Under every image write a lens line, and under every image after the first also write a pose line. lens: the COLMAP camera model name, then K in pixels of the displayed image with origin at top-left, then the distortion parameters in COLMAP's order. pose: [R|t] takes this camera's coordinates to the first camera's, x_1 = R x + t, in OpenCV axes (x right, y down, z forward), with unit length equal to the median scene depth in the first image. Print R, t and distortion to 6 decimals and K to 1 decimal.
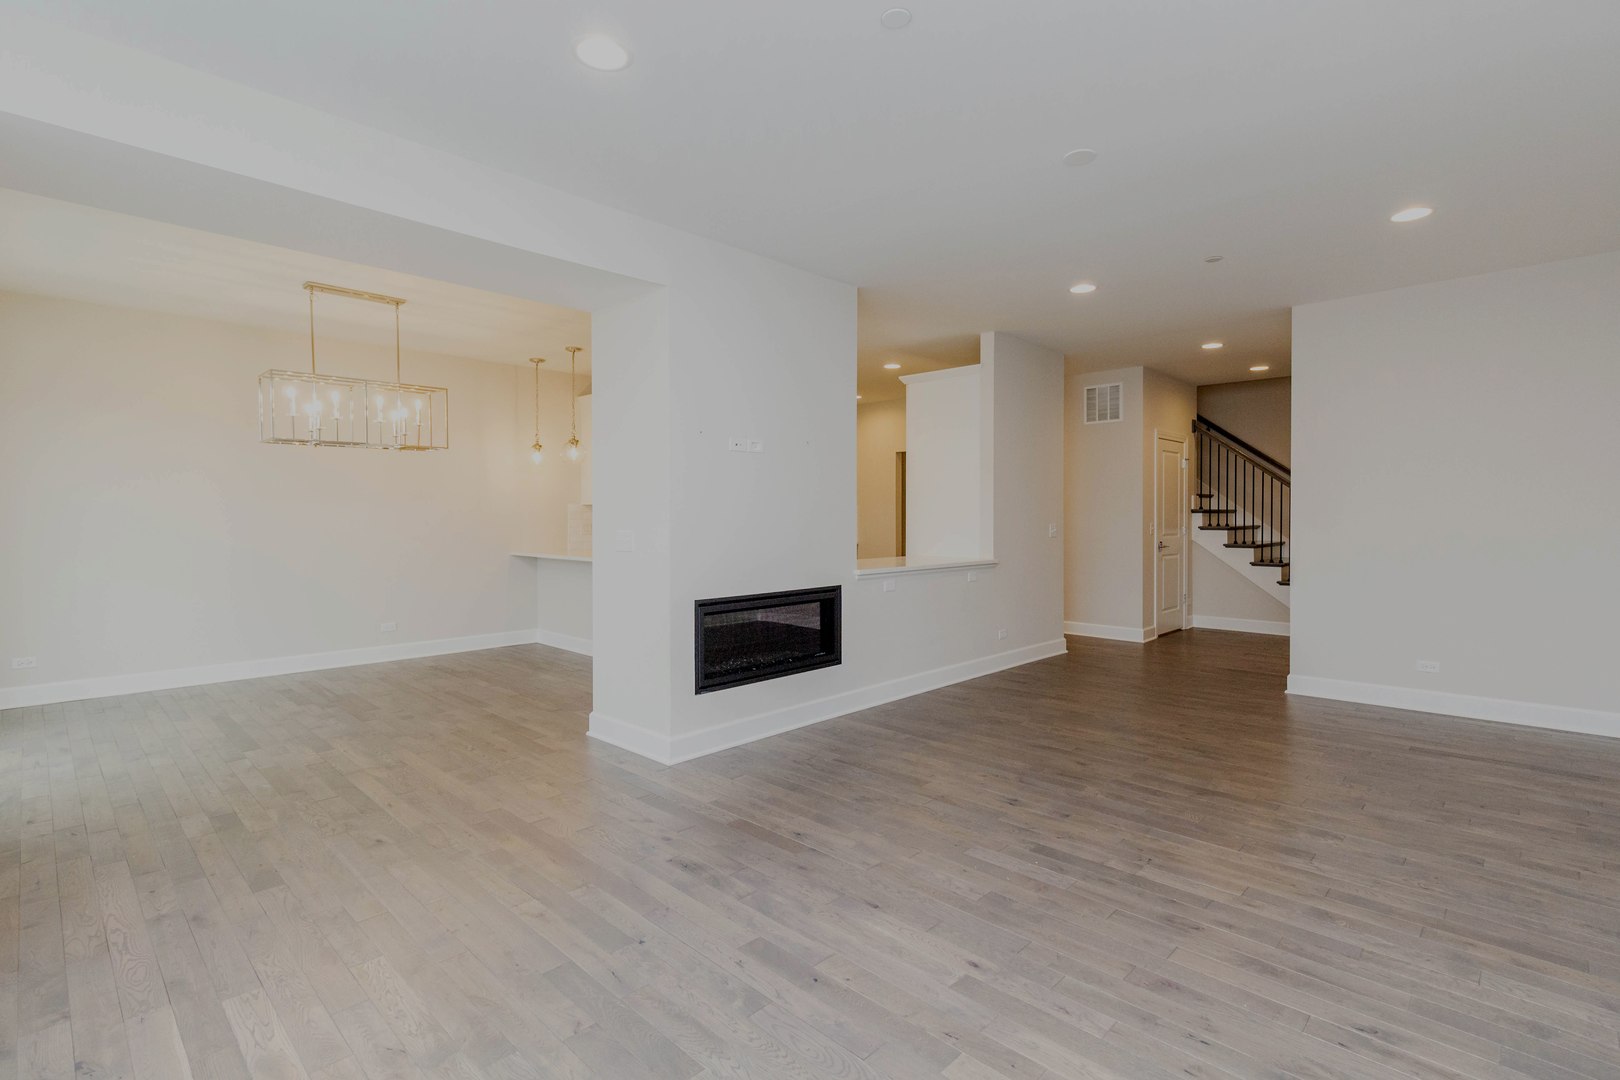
lens RADIAL K [[760.5, 0, 804.2], [0, 760.5, 514.6], [0, 0, 1]] dist [0.001101, 0.000108]
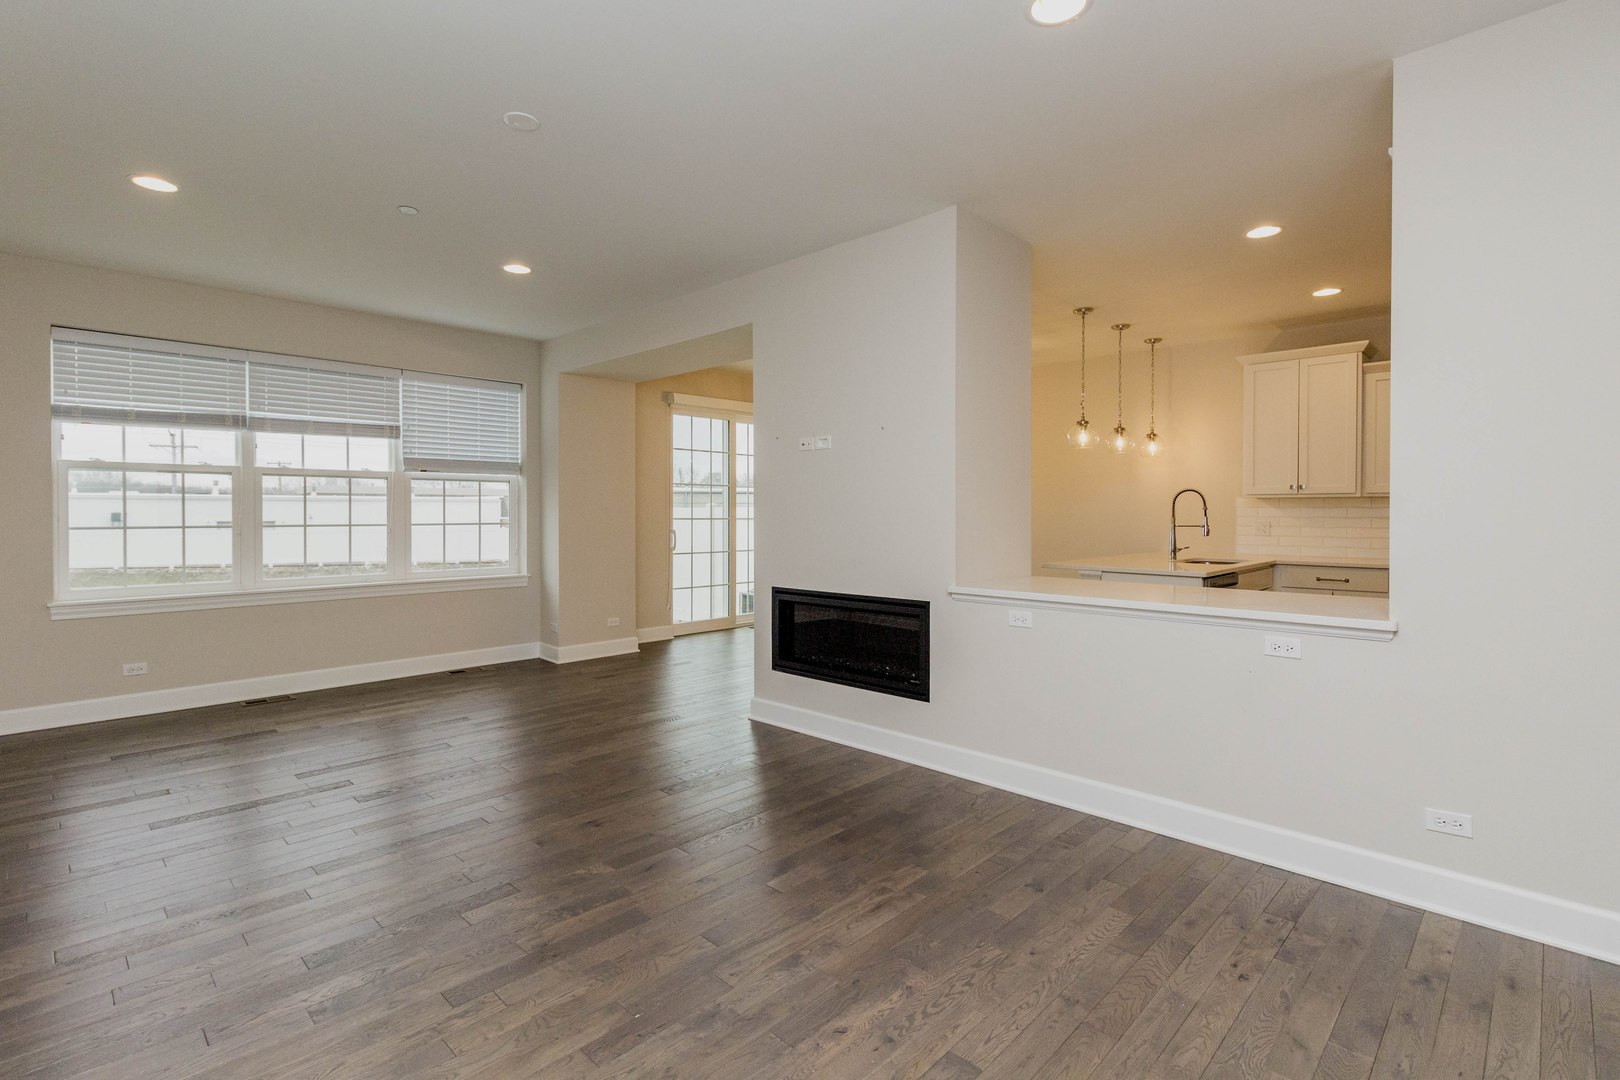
lens RADIAL K [[760.5, 0, 804.2], [0, 760.5, 514.6], [0, 0, 1]] dist [0.001101, 0.000108]
pose [[-0.000493, 0.001952, -0.999998, 0.915943], [0.003257, 0.999993, 0.001950, 0.002046], [0.999995, -0.003256, -0.000499, 0.963025]]
